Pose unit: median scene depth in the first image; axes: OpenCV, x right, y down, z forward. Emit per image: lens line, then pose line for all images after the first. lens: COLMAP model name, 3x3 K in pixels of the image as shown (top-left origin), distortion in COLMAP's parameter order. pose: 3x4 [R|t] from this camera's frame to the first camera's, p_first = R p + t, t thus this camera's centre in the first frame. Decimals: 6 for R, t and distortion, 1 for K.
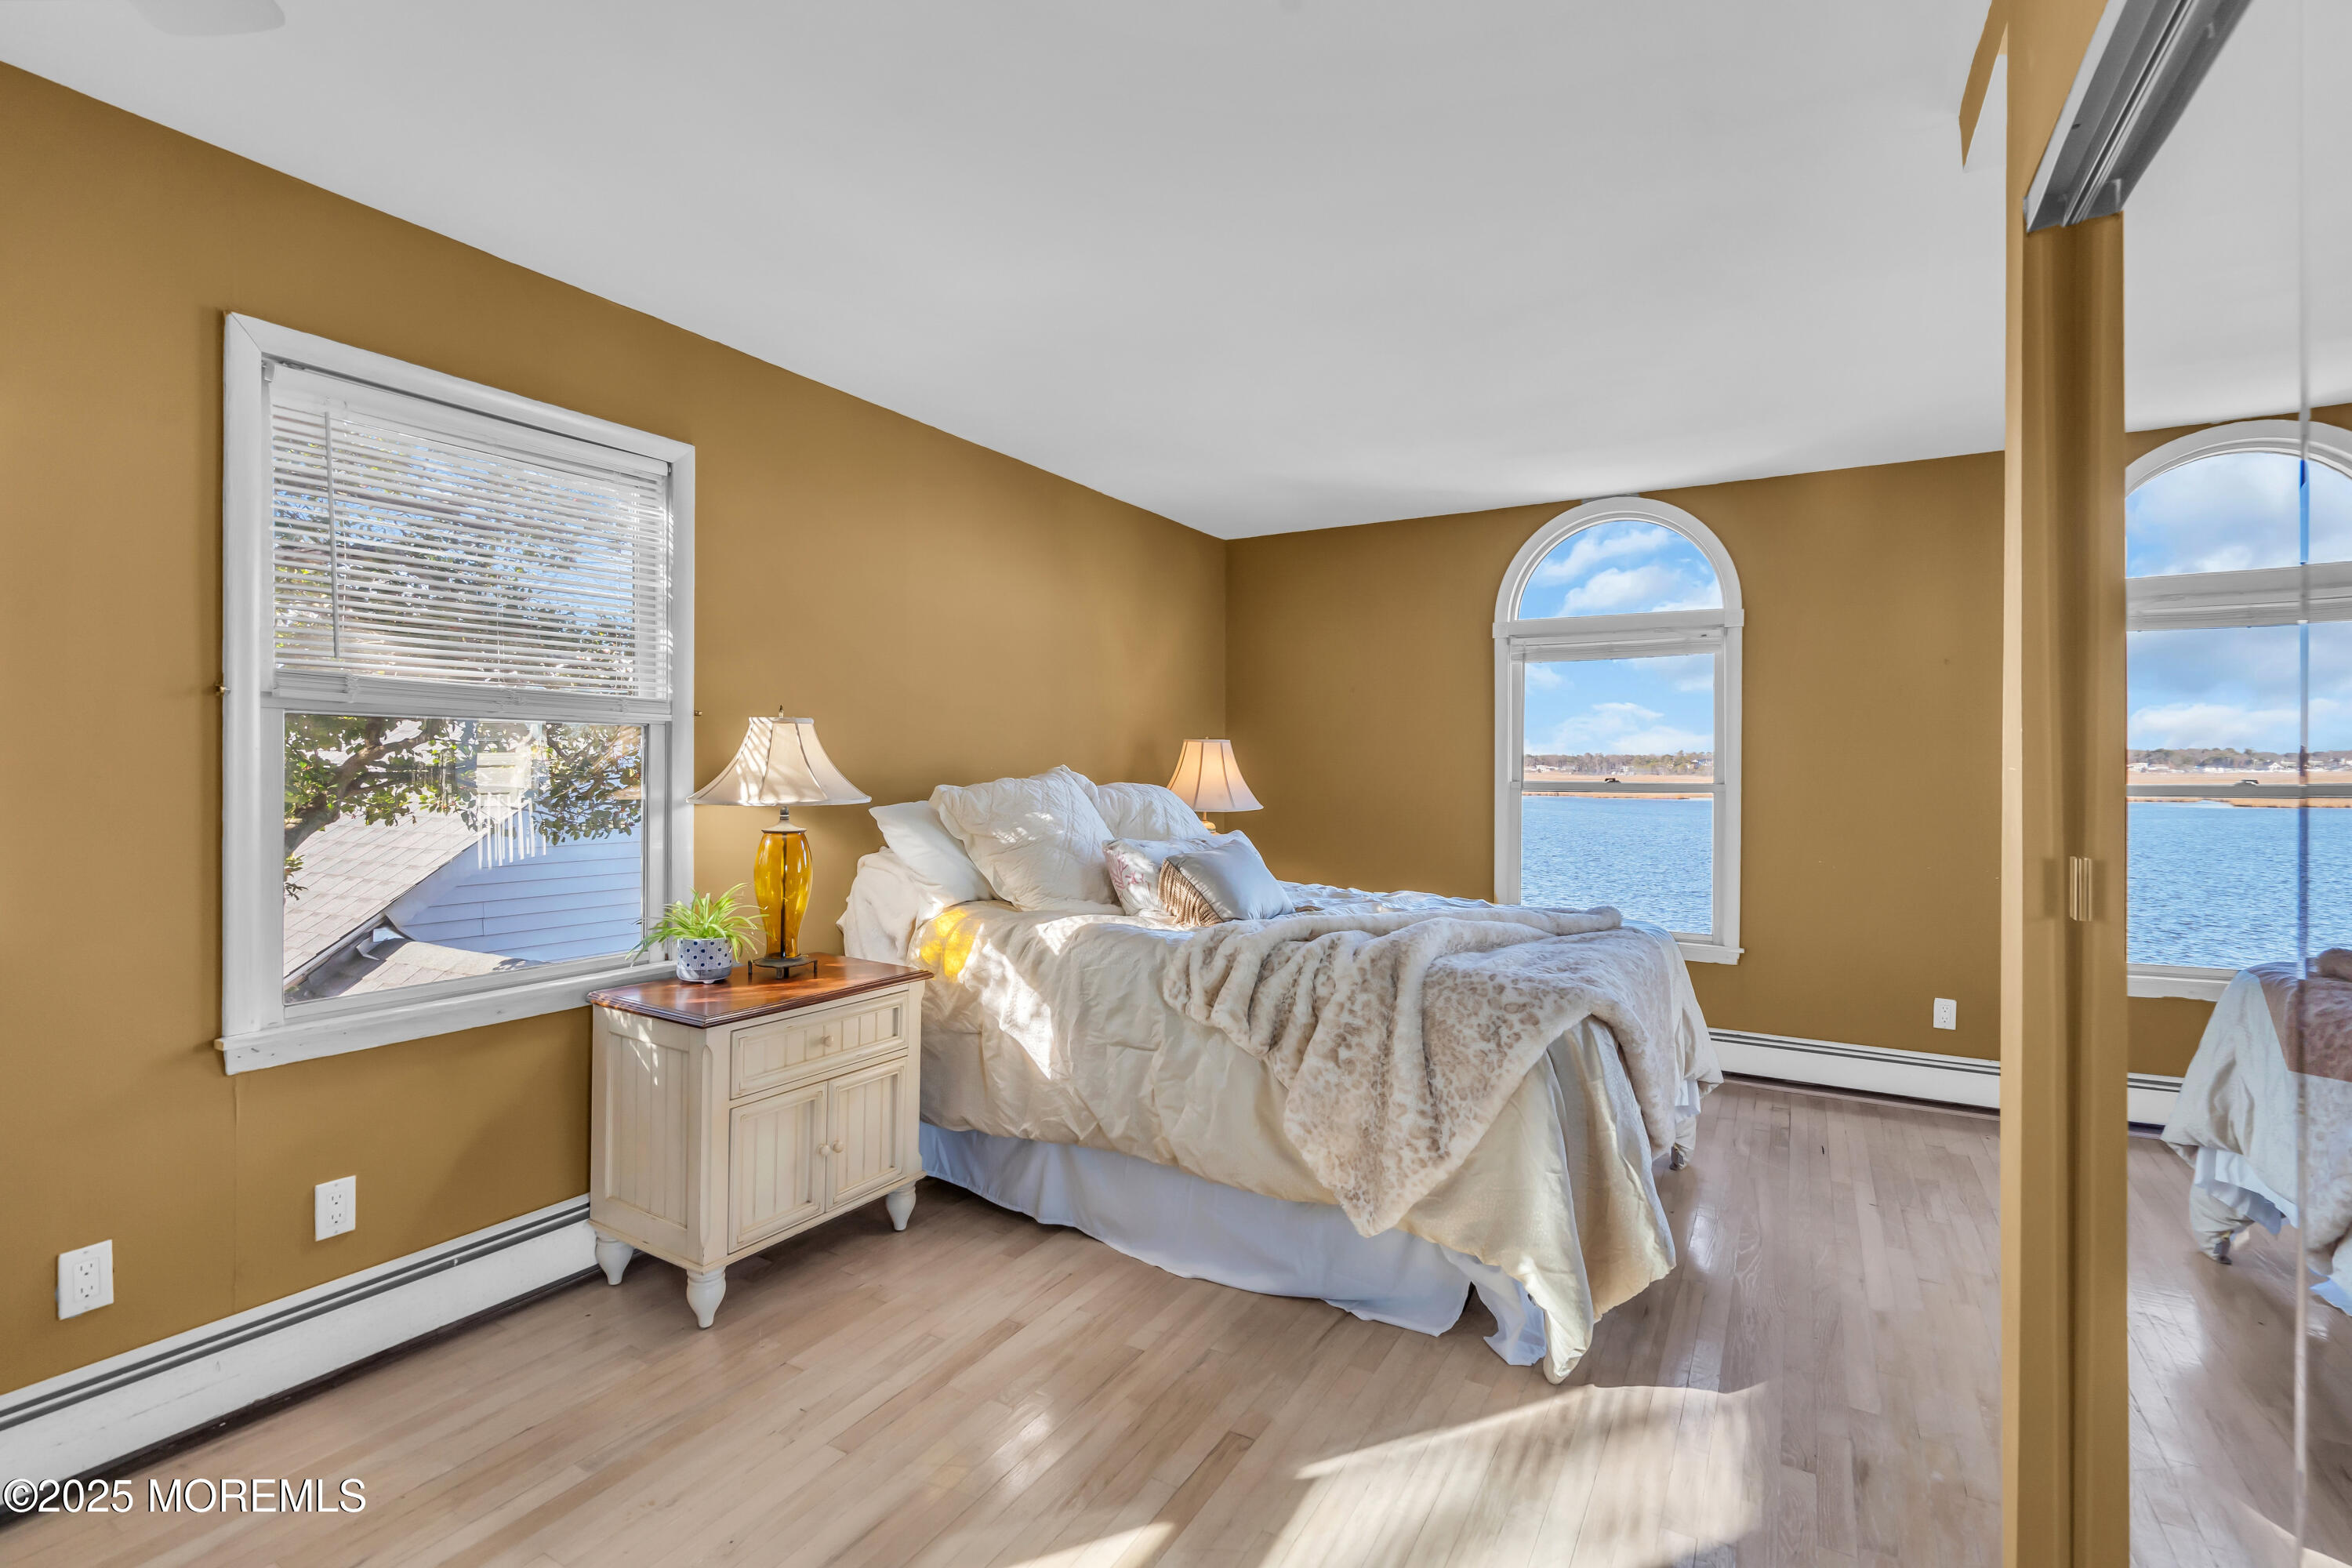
lens RADIAL K [[1086.2, 0, 1176.0], [0, 1086.2, 784.0], [0, 0, 1]] dist [-0.002596, -0.000080]
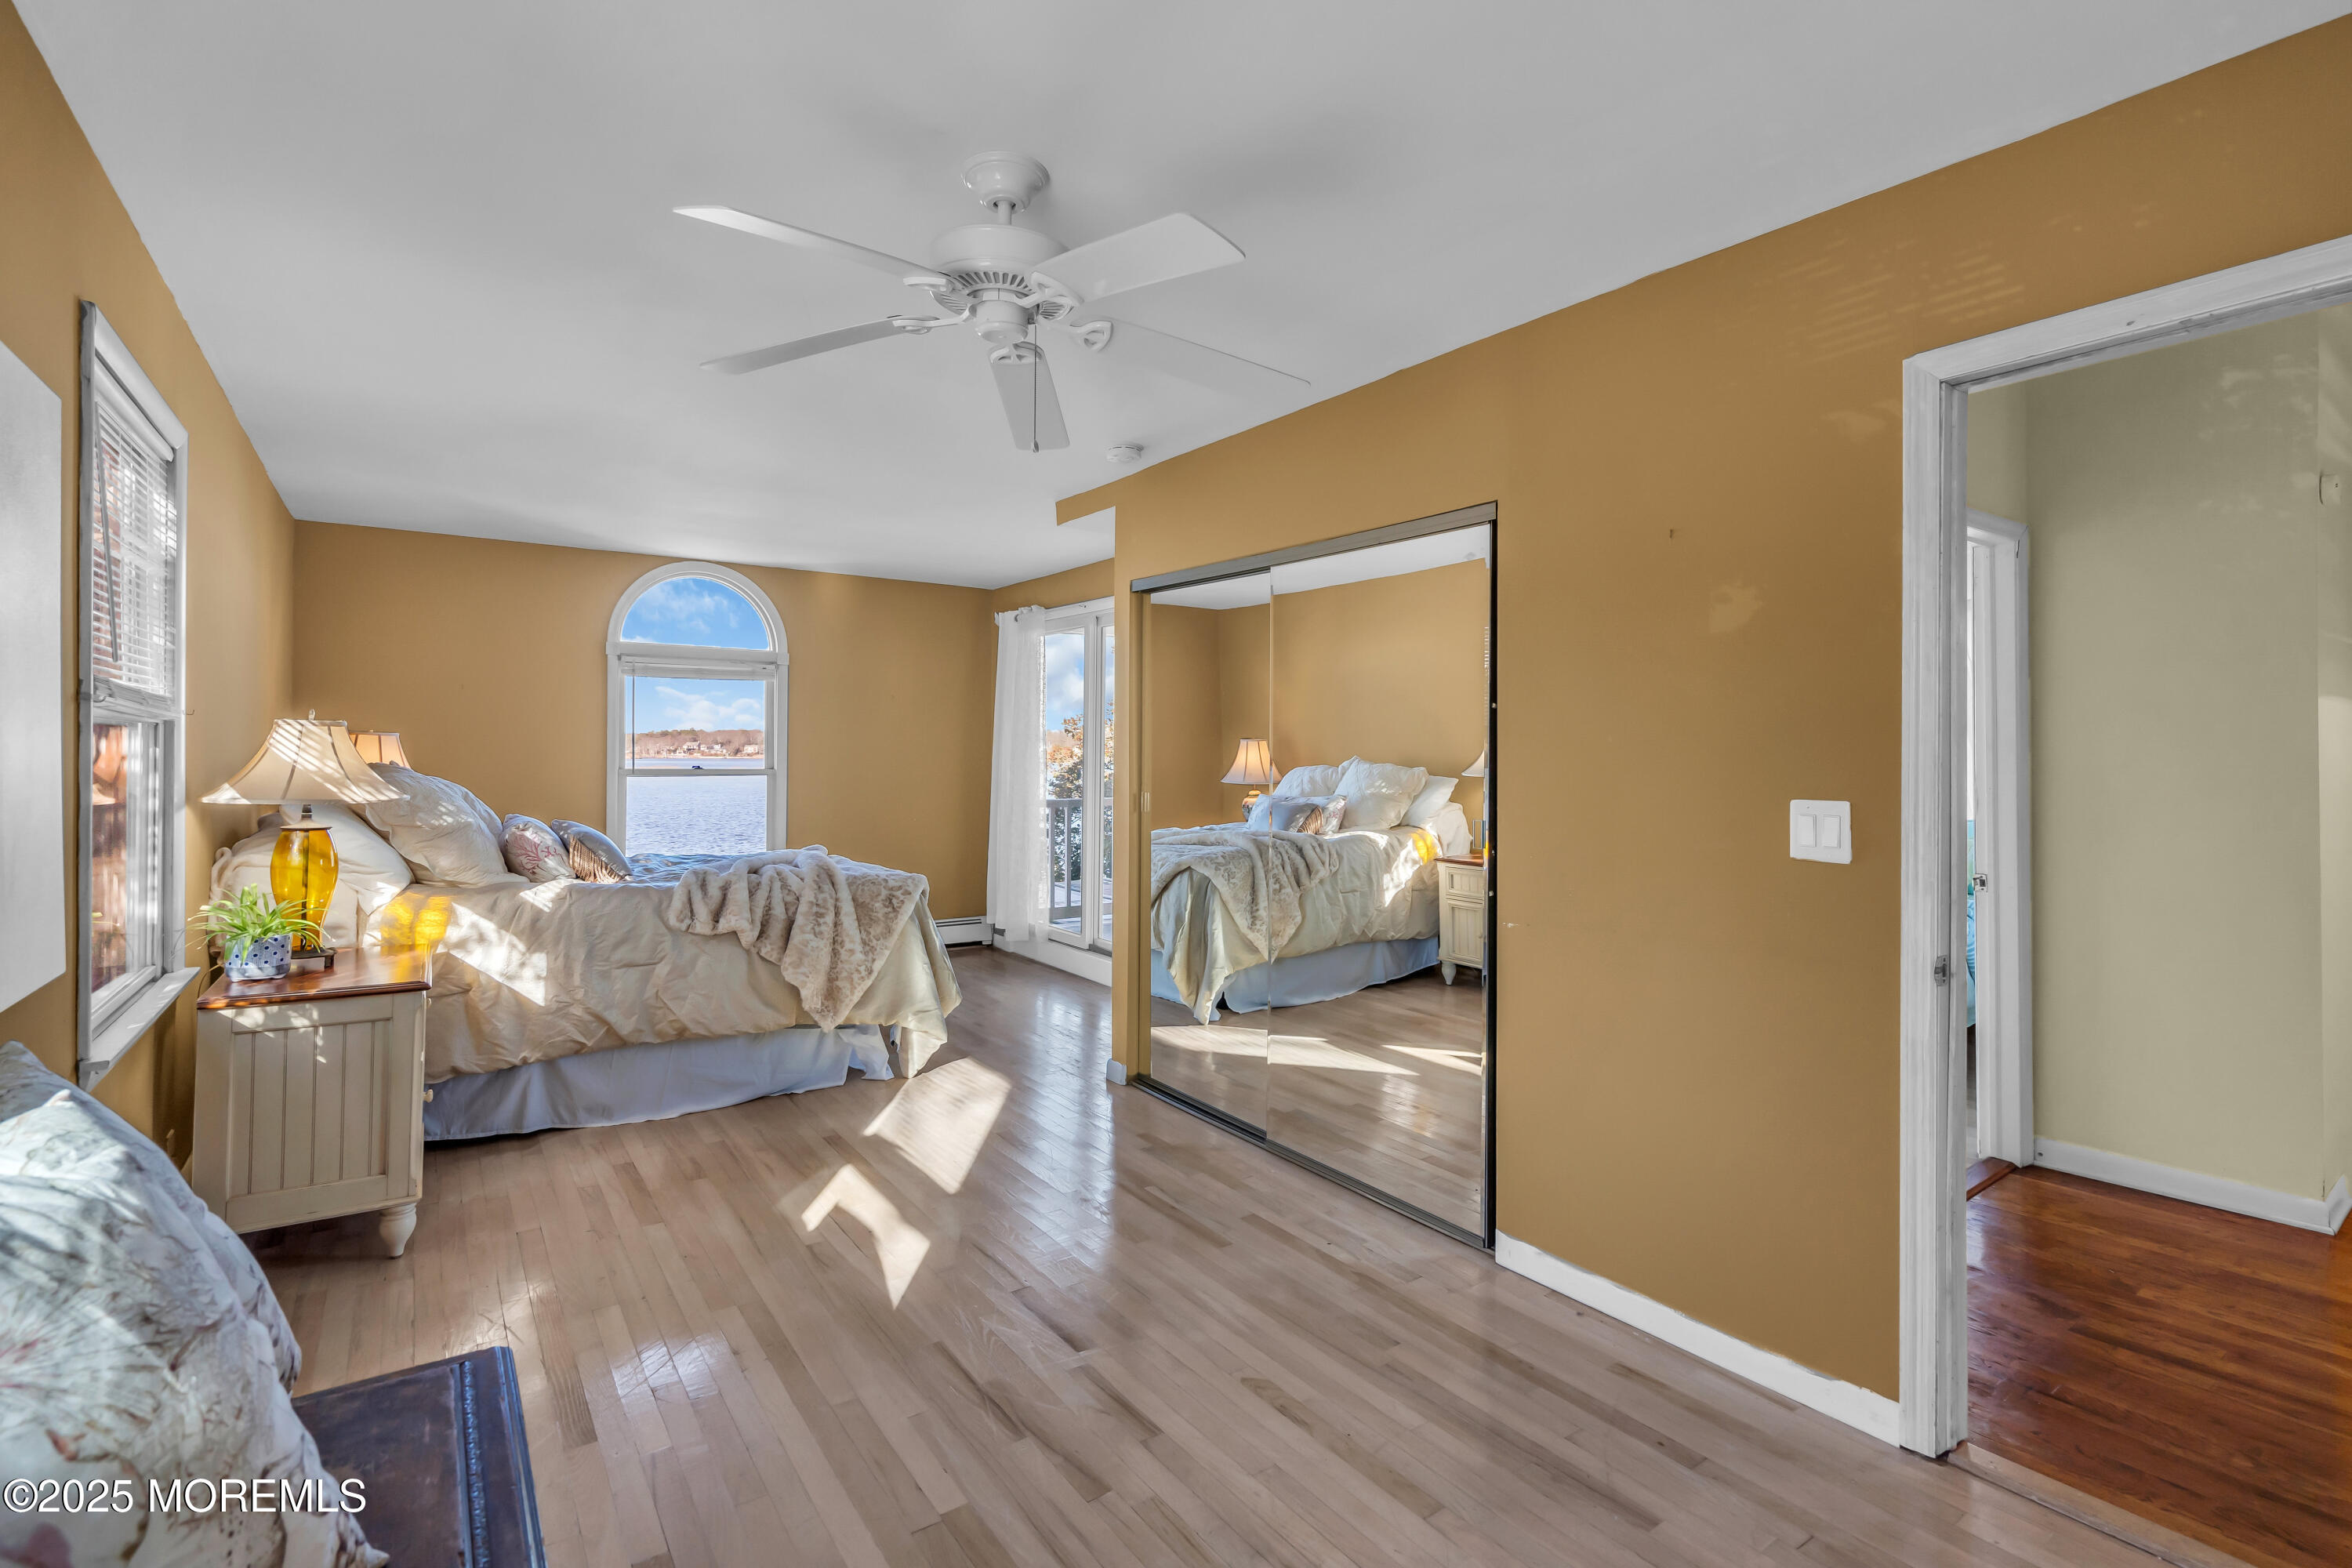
lens RADIAL K [[1086.2, 0, 1176.0], [0, 1086.2, 784.0], [0, 0, 1]] dist [-0.002596, -0.000080]
pose [[0.421959, -0.027900, 0.906185, -0.997284], [0.011160, 0.999610, 0.025580, -0.017535], [-0.906546, -0.000681, 0.422106, -0.210762]]
